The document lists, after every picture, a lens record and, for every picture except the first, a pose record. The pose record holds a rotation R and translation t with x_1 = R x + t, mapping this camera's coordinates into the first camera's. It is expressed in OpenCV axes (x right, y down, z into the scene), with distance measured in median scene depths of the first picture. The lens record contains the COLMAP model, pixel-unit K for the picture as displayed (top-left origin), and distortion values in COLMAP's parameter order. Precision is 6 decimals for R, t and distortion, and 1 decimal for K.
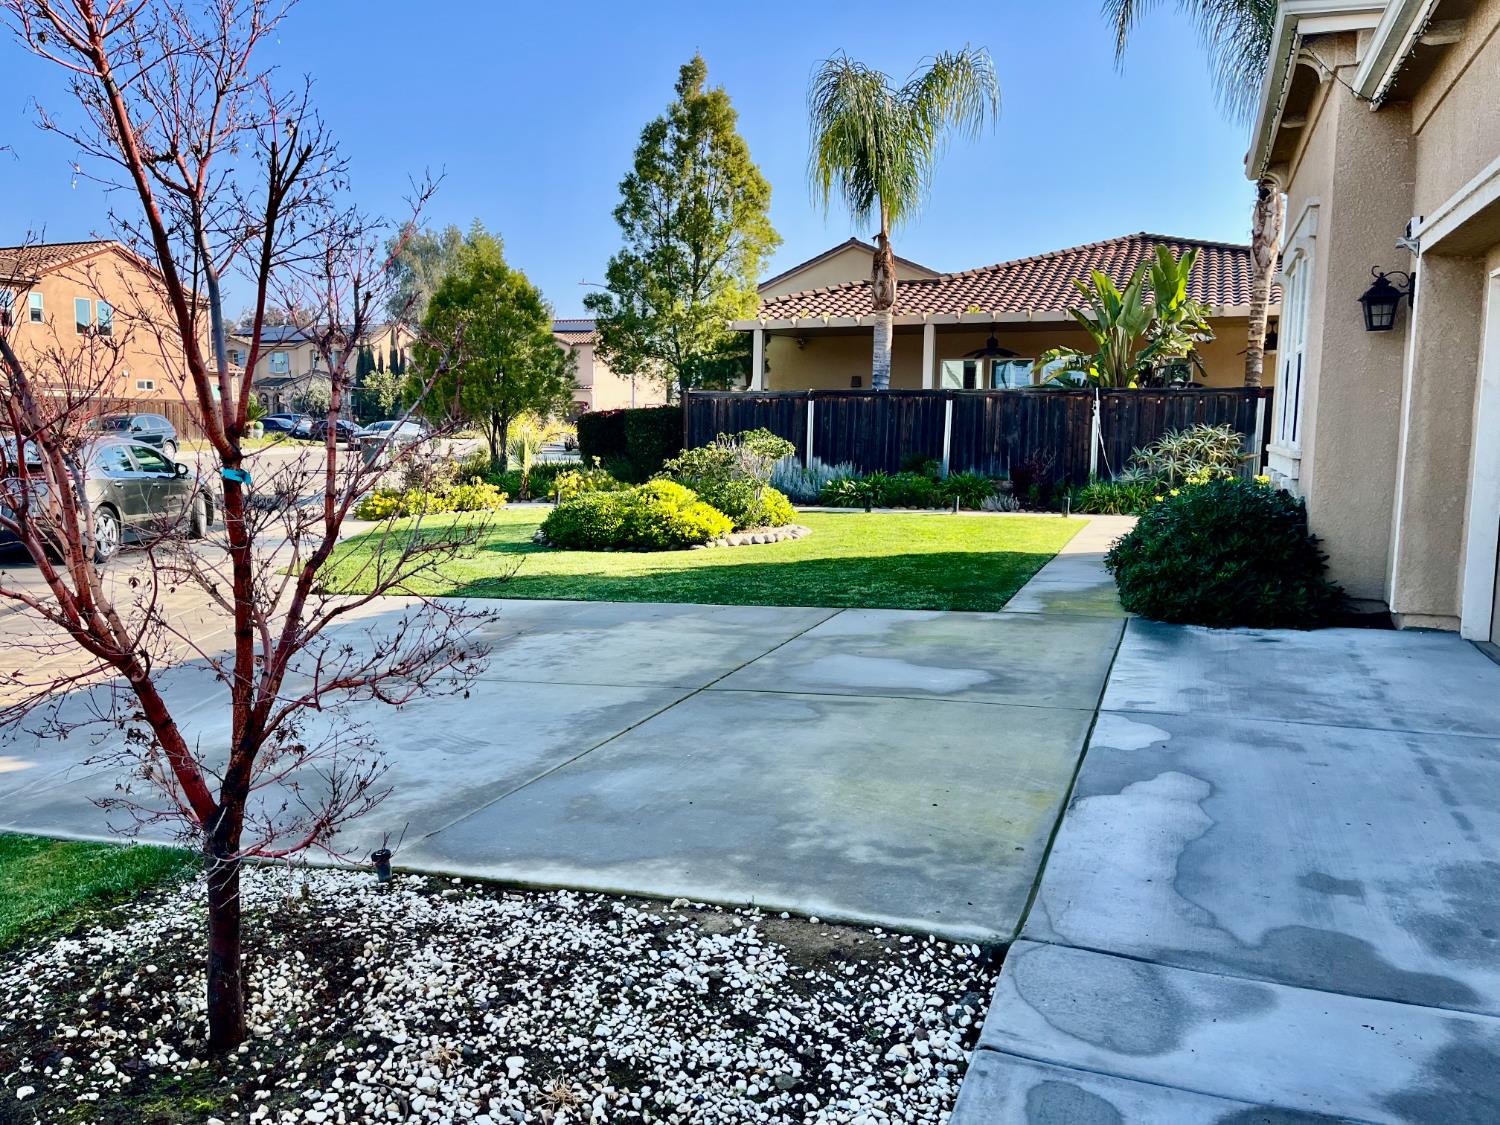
lens RADIAL K [[1143.6, 0, 743.5], [0, 1143.6, 560.2], [0, 0, 1]] dist [0.096487, -0.124132]
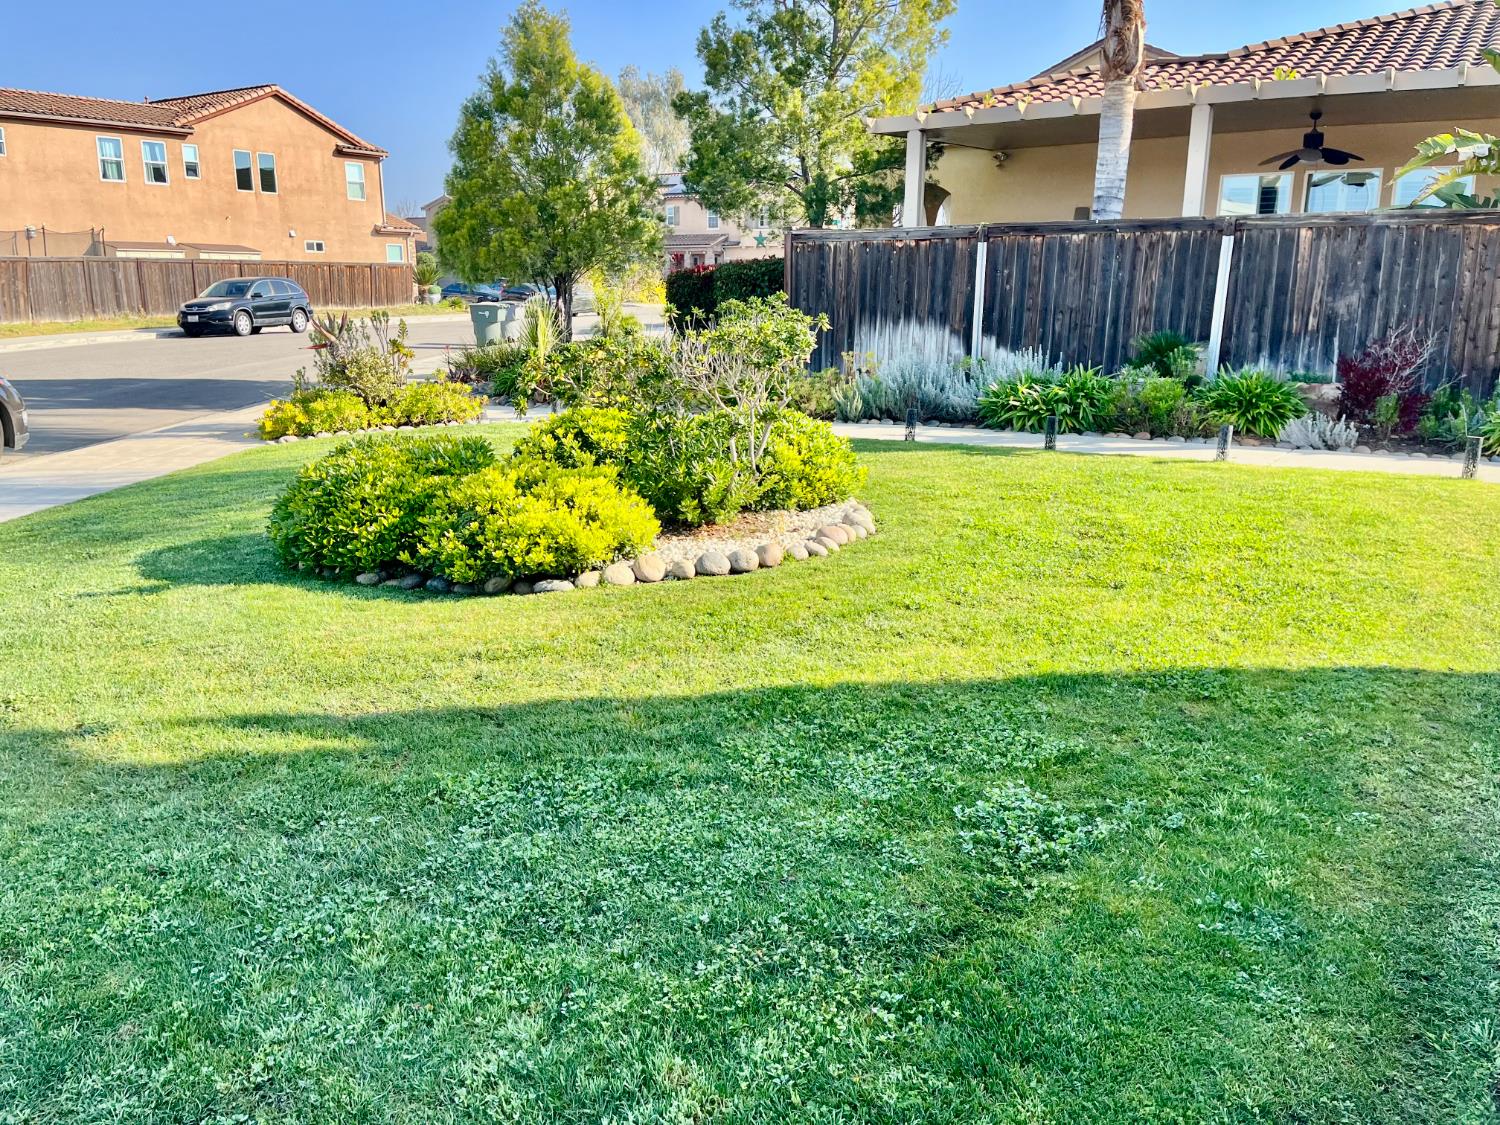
lens RADIAL K [[1113.0, 0, 746.6], [0, 1113.0, 550.9], [0, 0, 1]] dist [0.107807, -0.141000]
pose [[0.975864, 0.042423, -0.214221, 0.071489], [-0.017470, 0.992971, 0.117060, -0.044956], [0.217681, -0.110492, 0.969746, 0.378339]]
